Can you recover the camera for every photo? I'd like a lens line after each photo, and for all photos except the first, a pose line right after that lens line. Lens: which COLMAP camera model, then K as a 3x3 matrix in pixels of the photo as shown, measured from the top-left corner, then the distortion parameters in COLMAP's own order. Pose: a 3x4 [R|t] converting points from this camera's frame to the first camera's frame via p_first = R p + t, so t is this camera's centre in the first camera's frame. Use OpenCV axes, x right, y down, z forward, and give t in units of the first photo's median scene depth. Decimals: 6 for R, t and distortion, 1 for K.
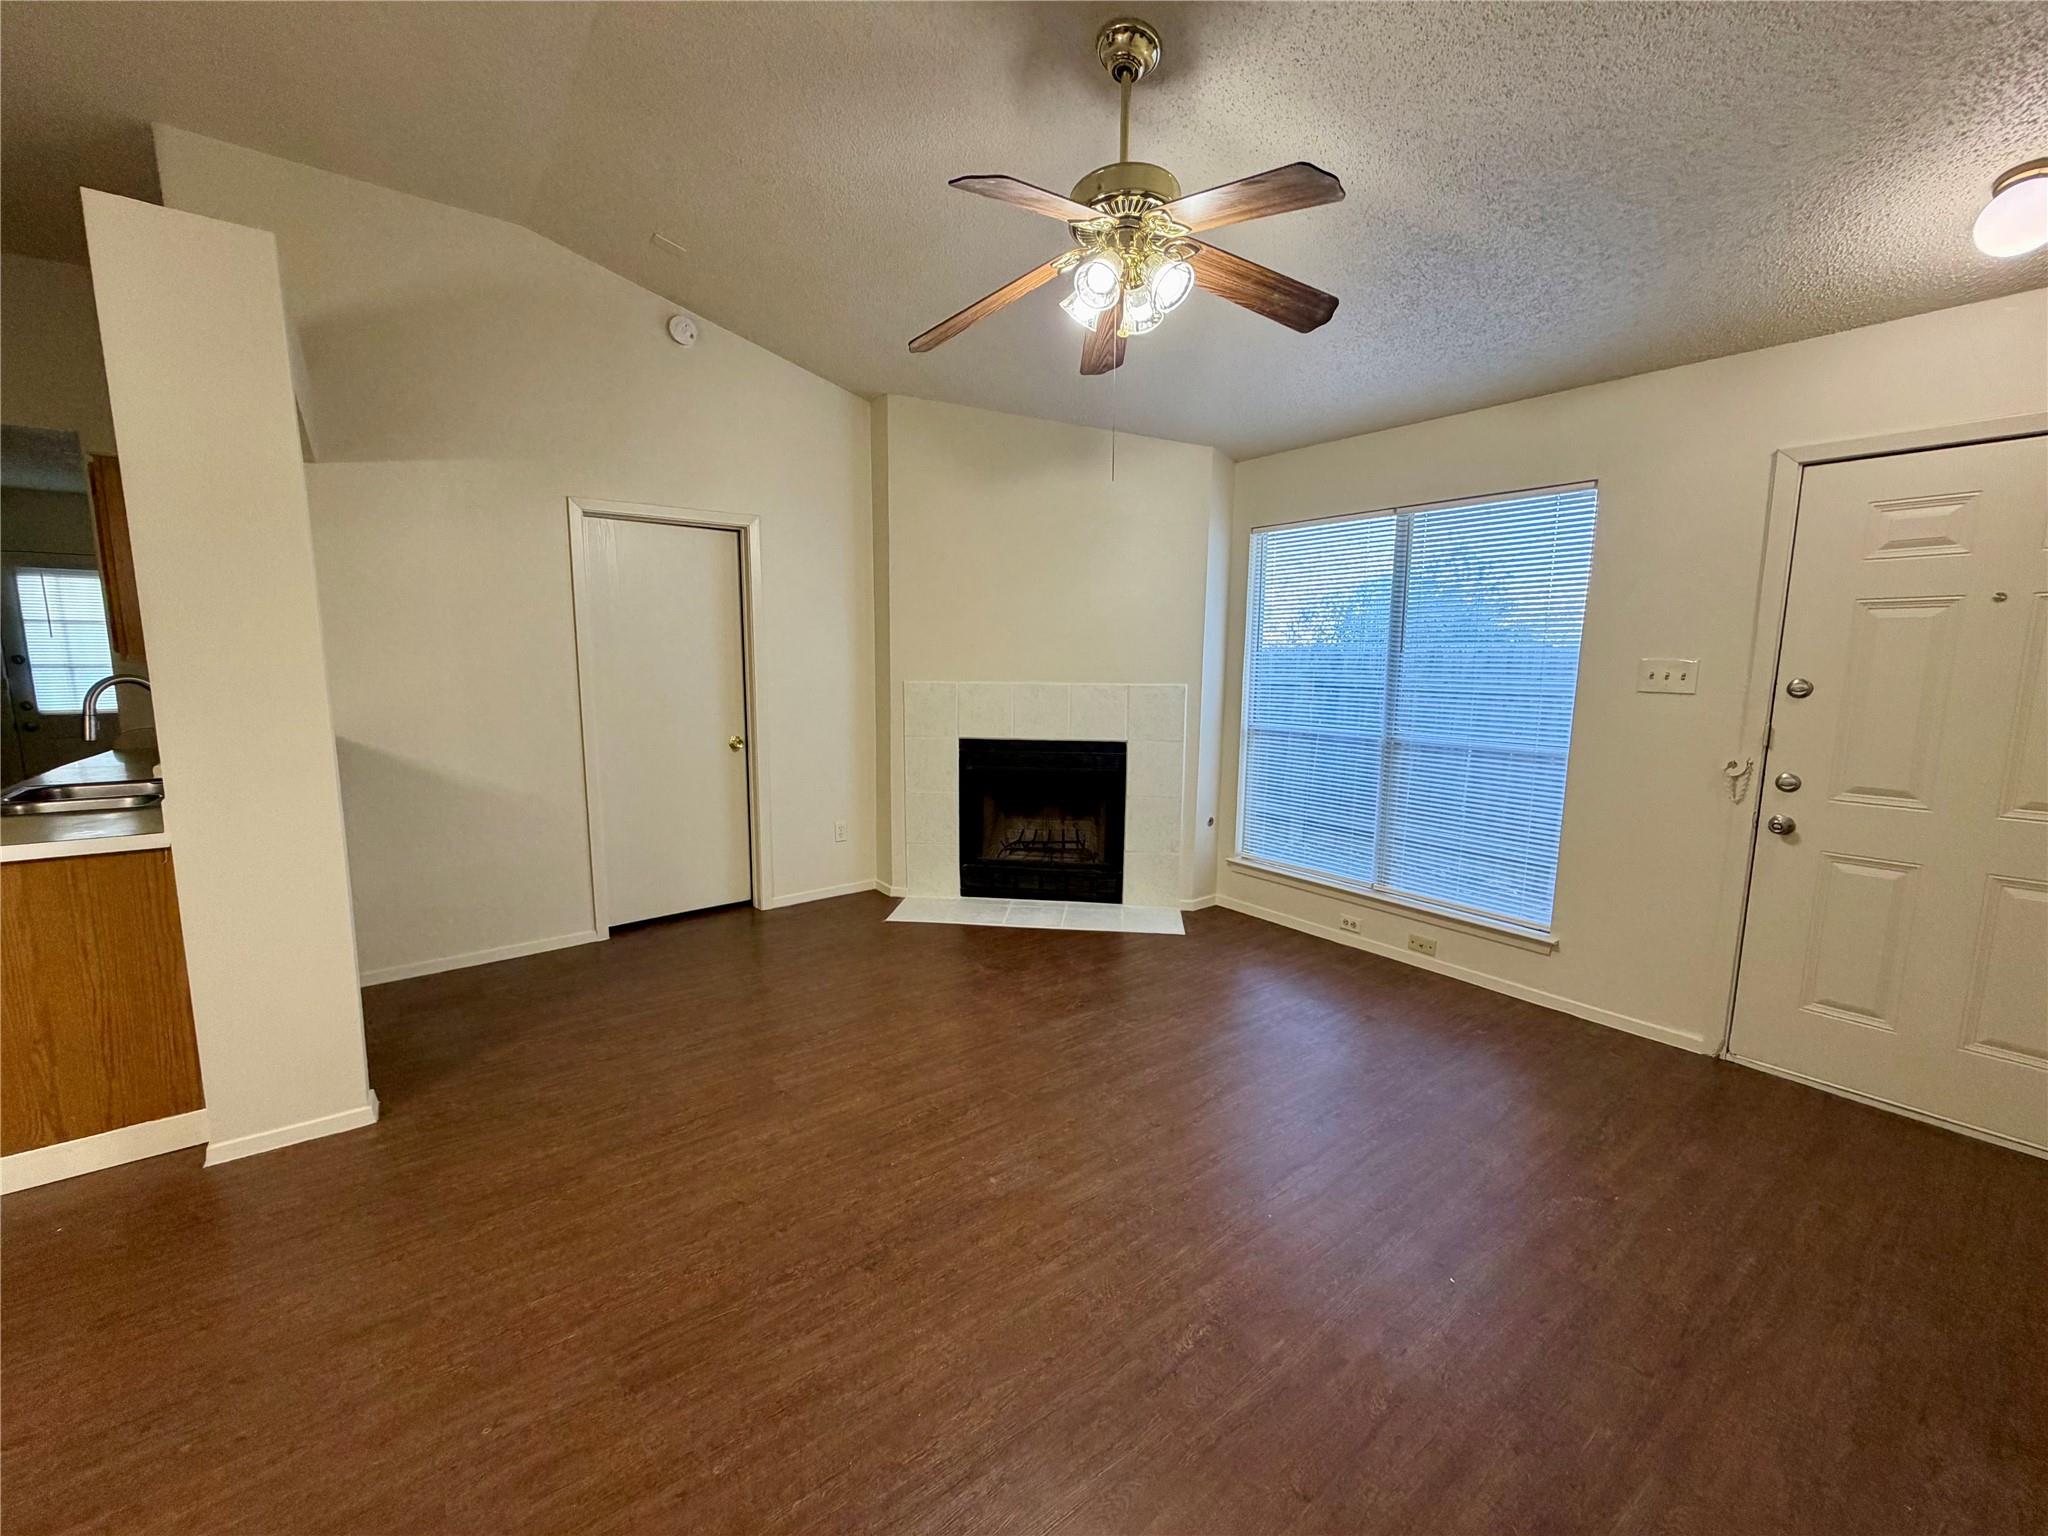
lens RADIAL K [[818.1, 0, 1020.3], [0, 818.1, 769.7], [0, 0, 1]] dist [0.001004, 0.000806]
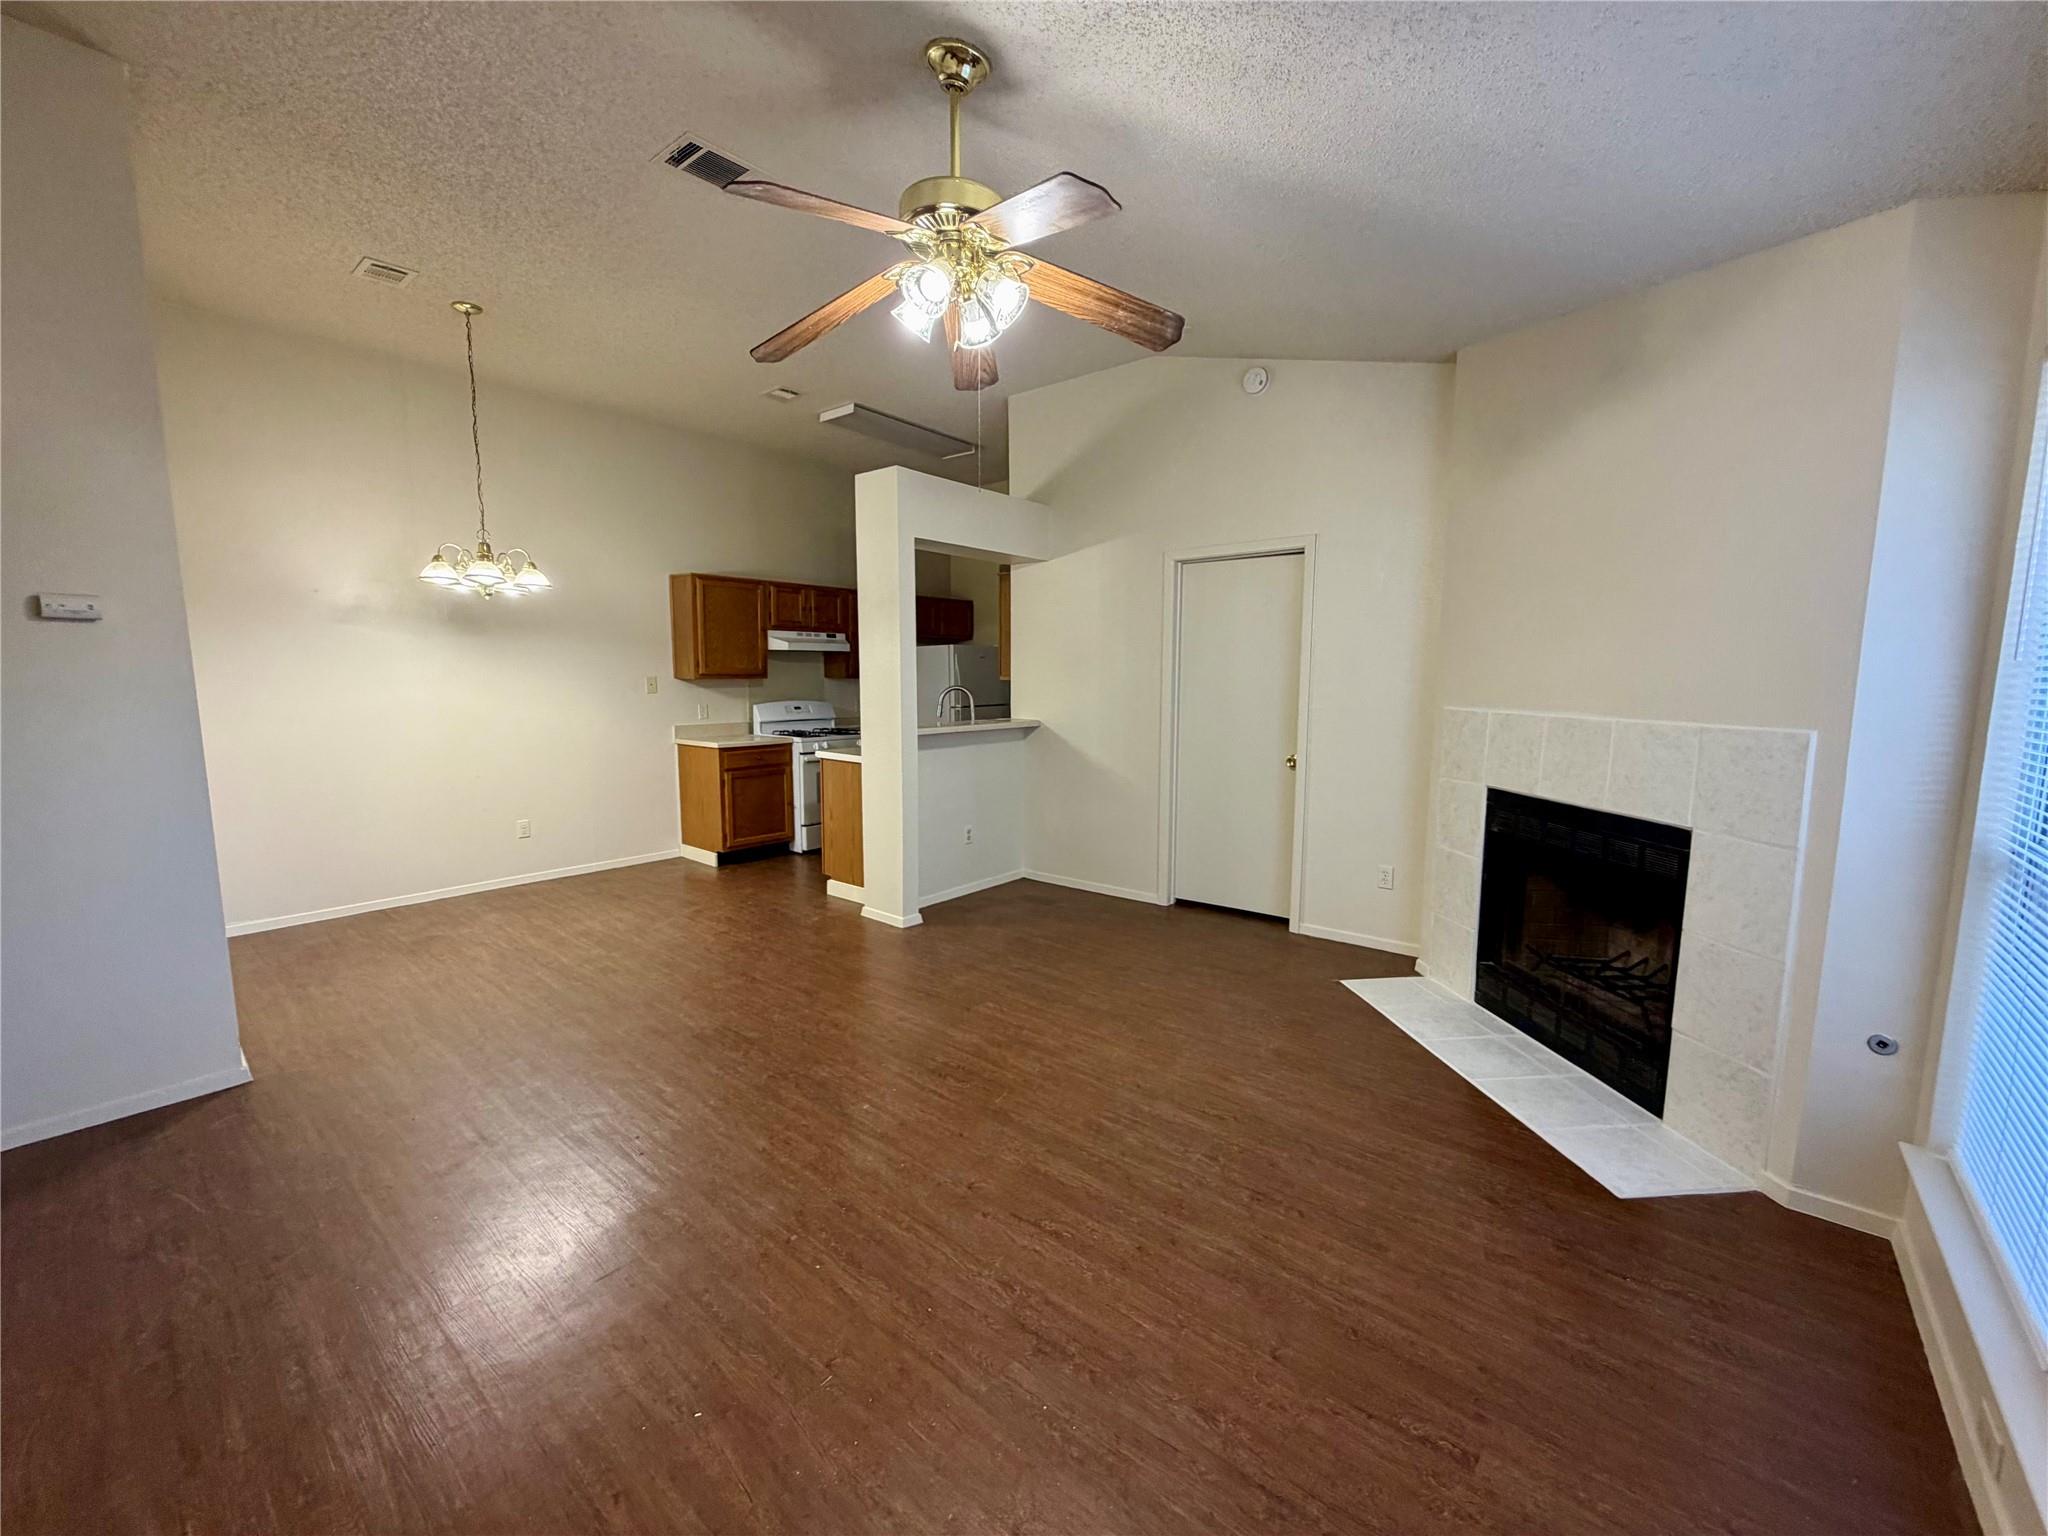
lens RADIAL K [[818.1, 0, 1020.3], [0, 818.1, 769.7], [0, 0, 1]] dist [0.001004, 0.000806]
pose [[0.212095, 0.108000, -0.971263, 0.558087], [-0.136444, 0.987412, 0.080000, -0.056411], [0.967677, 0.115555, 0.224161, 0.440796]]
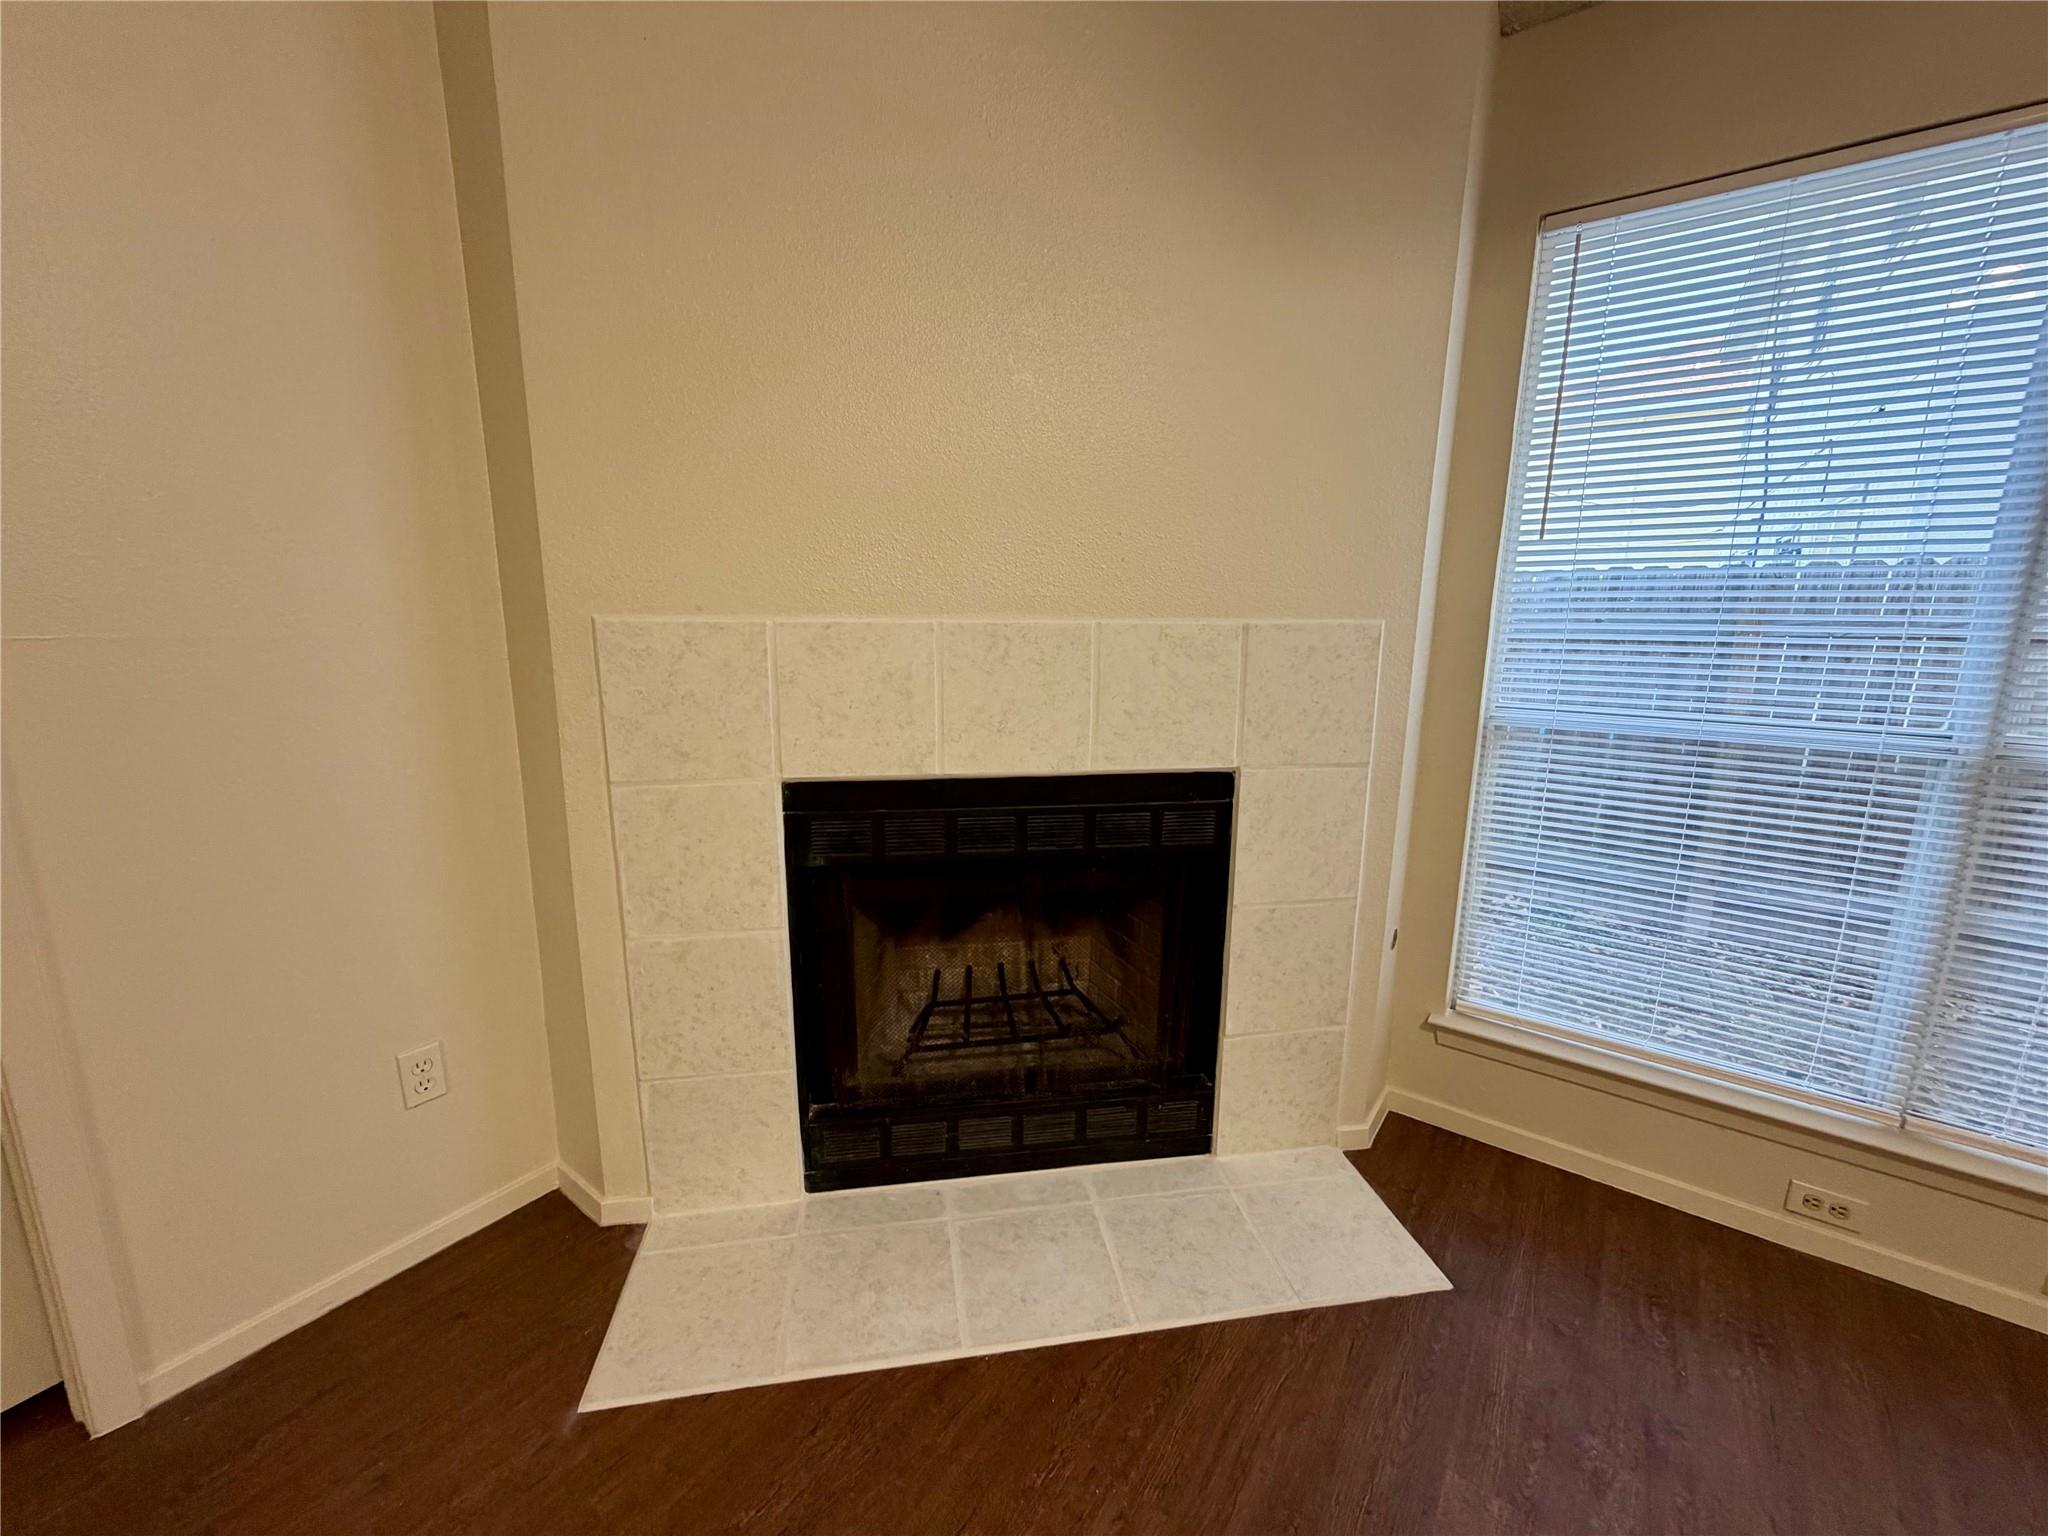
lens RADIAL K [[814.6, 0, 1023.1], [0, 814.6, 773.4], [0, 0, 1]] dist [-0.000938, -0.000369]
pose [[0.959572, -0.054801, 0.276075, -0.073957], [0.038125, 0.997129, 0.065417, -0.062107], [-0.278868, -0.052247, 0.958907, 0.655775]]
